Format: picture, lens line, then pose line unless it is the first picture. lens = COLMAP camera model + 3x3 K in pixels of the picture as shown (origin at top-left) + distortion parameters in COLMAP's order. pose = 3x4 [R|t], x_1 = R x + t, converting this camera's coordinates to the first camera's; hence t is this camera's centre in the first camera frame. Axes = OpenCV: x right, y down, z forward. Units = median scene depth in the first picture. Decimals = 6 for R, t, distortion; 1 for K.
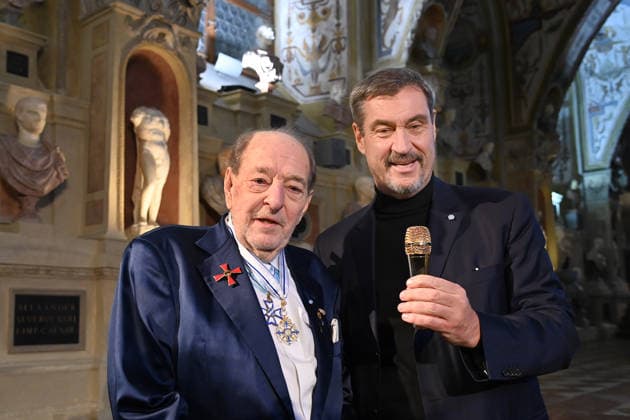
lens RADIAL K [[684.8, 0, 300.6], [0, 684.8, 245.1], [0, 0, 1]] dist [-0.038587, -0.005691]
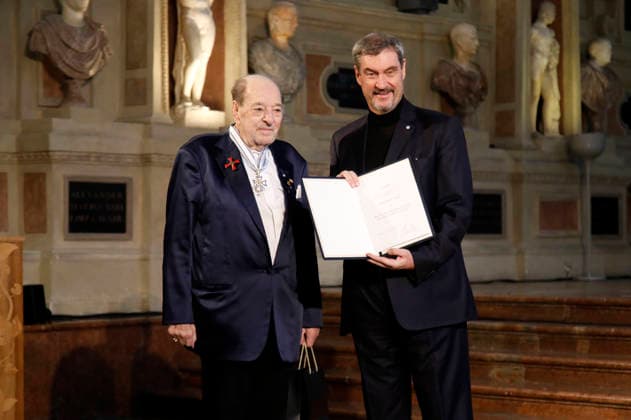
lens RADIAL K [[1810.7, 0, 318.1], [0, 1810.7, 244.8], [0, 0, 1]] dist [-0.041919, 0.059488]
pose [[0.997474, 0.018599, -0.068557, 0.105505], [-0.010852, 0.993685, 0.111684, -0.112236], [0.070201, -0.110657, 0.991376, -1.339634]]
